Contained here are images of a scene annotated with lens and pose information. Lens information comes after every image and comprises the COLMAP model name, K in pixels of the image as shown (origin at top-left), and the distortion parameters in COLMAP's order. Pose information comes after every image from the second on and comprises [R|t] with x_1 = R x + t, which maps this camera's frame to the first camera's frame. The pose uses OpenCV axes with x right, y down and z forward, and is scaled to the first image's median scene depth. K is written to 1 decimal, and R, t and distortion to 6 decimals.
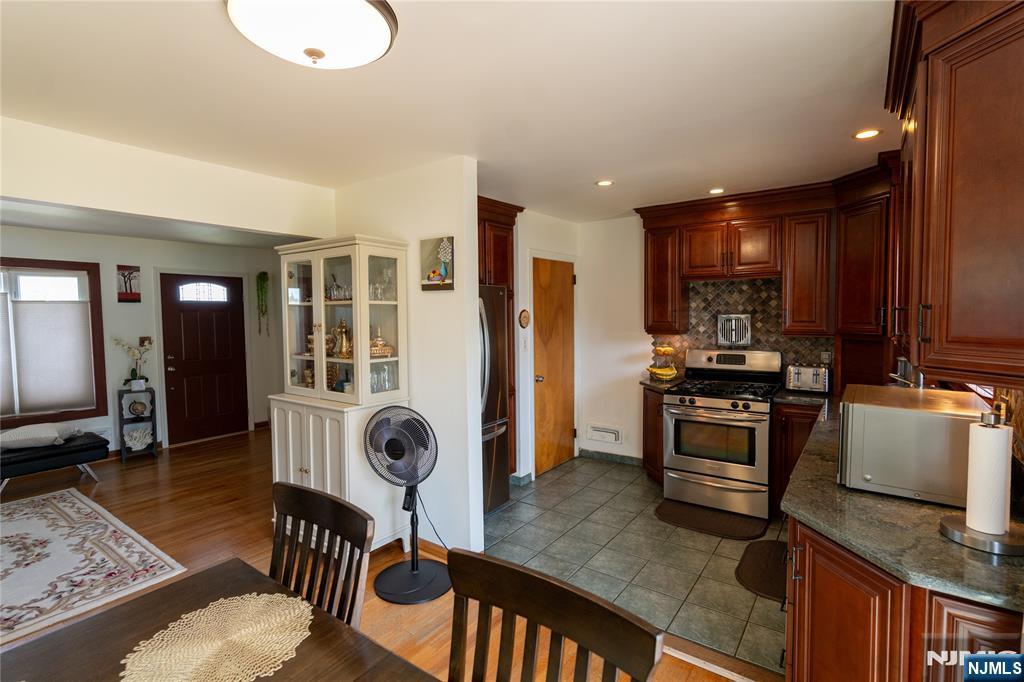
lens RADIAL K [[482.9, 0, 512.8], [0, 482.9, 340.4], [0, 0, 1]] dist [0.001205, -0.000546]
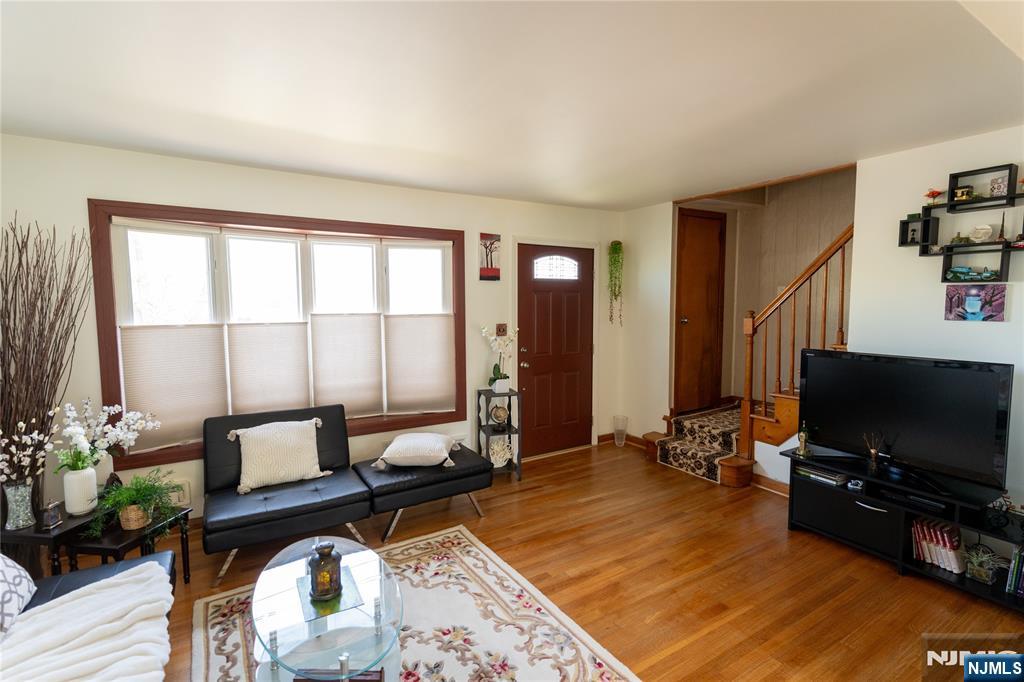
lens RADIAL K [[482.9, 0, 509.3], [0, 482.9, 343.0], [0, 0, 1]] dist [0.001205, -0.000546]
pose [[0.924955, 0.038651, -0.378106, -0.468579], [-0.025210, 0.998864, 0.040435, -0.008924], [0.379239, -0.027868, 0.924879, 0.280059]]
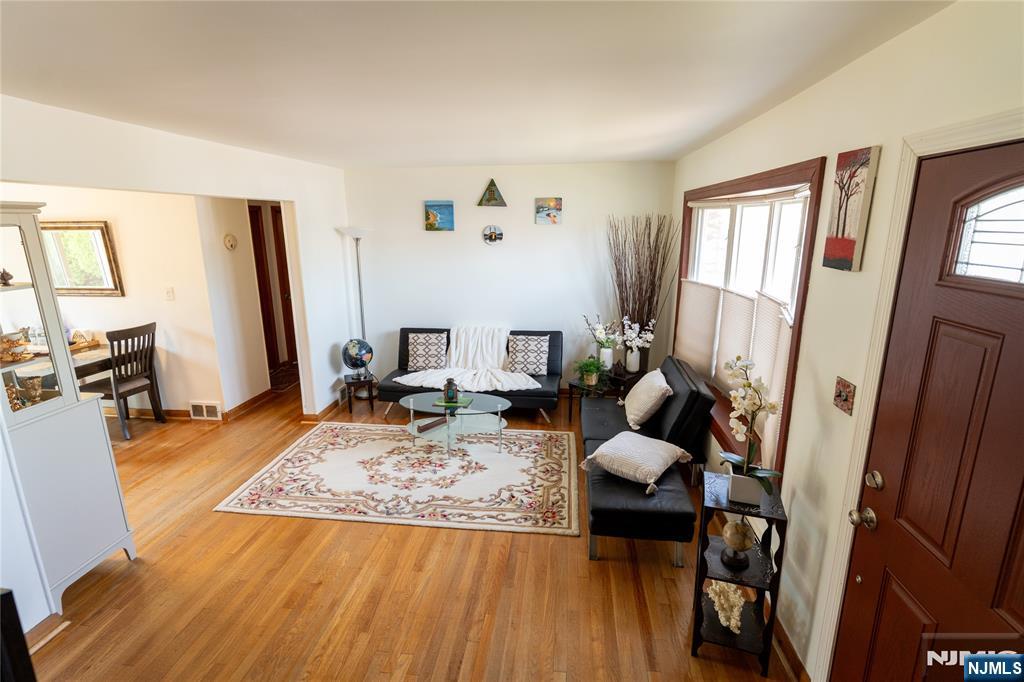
lens RADIAL K [[482.9, 0, 509.5], [0, 482.9, 339.4], [0, 0, 1]] dist [0.001205, -0.000546]
pose [[-0.875102, 0.131325, -0.465779, -0.446800], [-0.006957, 0.958962, 0.283448, -0.126632], [0.483888, 0.251286, -0.838277, 1.204215]]
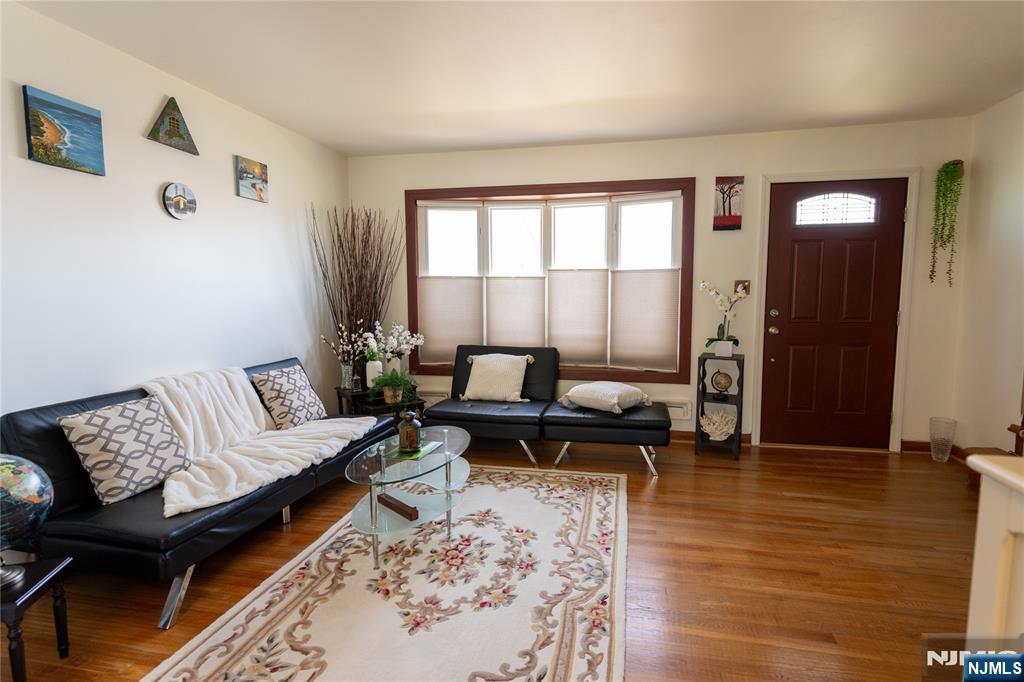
lens RADIAL K [[504.7, 0, 521.2], [0, 504.7, 342.4], [0, 0, 1]] dist [-0.004076, 0.002028]
pose [[0.402742, 0.101413, -0.909678, -0.236558], [-0.048556, 0.994811, 0.089407, 0.033029], [0.914025, 0.008162, 0.405577, 0.441081]]
